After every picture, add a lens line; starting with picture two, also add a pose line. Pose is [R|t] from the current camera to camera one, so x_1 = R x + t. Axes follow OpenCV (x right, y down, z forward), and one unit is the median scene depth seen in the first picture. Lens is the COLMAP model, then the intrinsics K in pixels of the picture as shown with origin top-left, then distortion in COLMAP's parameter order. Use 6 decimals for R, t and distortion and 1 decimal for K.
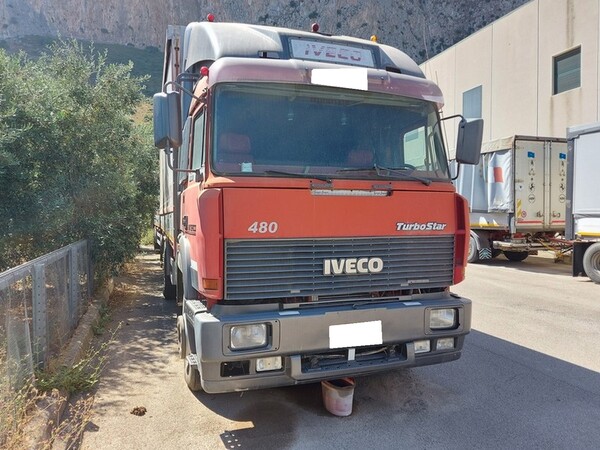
lens RADIAL K [[483.9, 0, 300.1], [0, 483.9, 224.0], [0, 0, 1]] dist [0.129163, -0.141508]
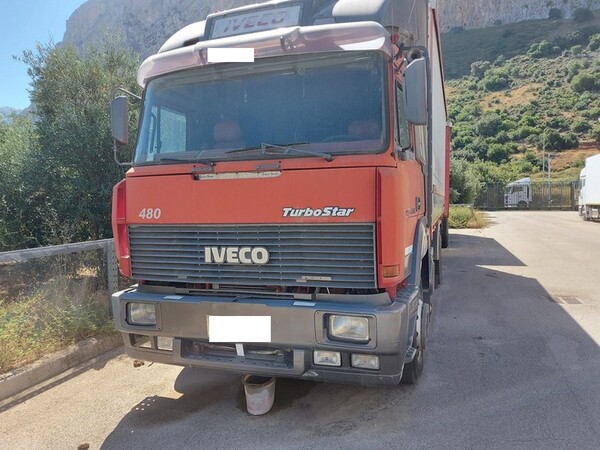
lens RADIAL K [[483.9, 0, 300.1], [0, 483.9, 224.0], [0, 0, 1]] dist [0.129163, -0.141508]
pose [[0.740375, 0.016105, -0.672001, 0.811123], [0.011782, 0.999248, 0.036928, -0.005470], [0.672091, -0.035258, 0.739629, 0.396043]]
